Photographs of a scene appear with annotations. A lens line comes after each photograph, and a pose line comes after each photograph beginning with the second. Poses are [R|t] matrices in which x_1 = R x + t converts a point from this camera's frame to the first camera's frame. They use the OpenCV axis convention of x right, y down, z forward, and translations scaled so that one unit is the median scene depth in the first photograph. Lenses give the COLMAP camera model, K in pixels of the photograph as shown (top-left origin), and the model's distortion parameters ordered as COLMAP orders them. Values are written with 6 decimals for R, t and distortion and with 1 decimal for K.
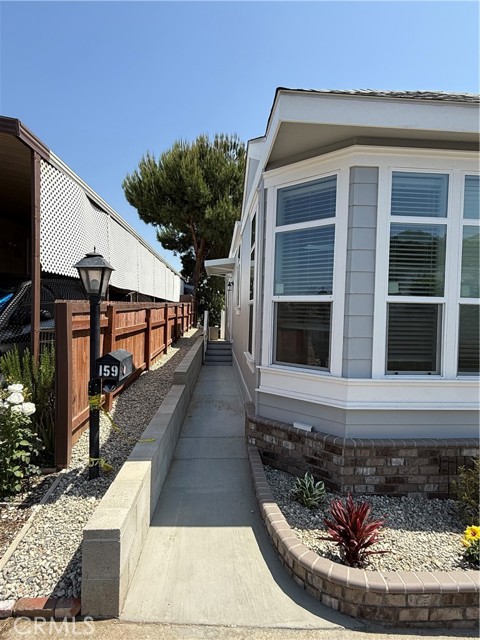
lens RADIAL K [[368.9, 0, 240.3], [0, 368.9, 320.3], [0, 0, 1]] dist [-0.008722, 0.006167]
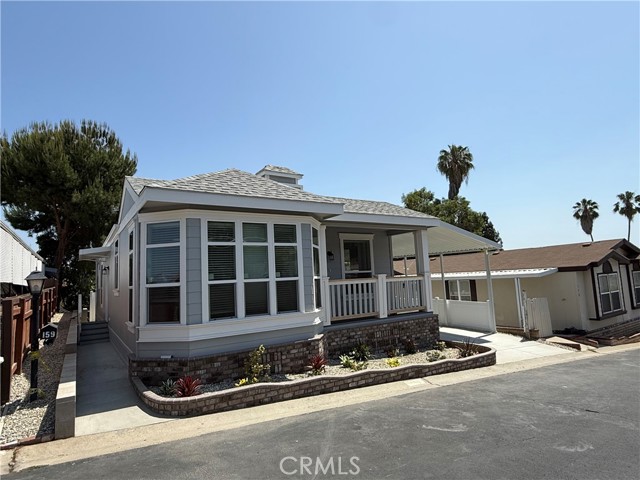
lens RADIAL K [[368.9, 0, 322.3], [0, 368.9, 239.8], [0, 0, 1]] dist [-0.008722, 0.006167]
pose [[0.863552, -0.015083, 0.504034, -0.065047], [0.083613, 0.989999, -0.113628, -0.007368], [-0.497279, 0.140267, 0.856177, -0.926280]]
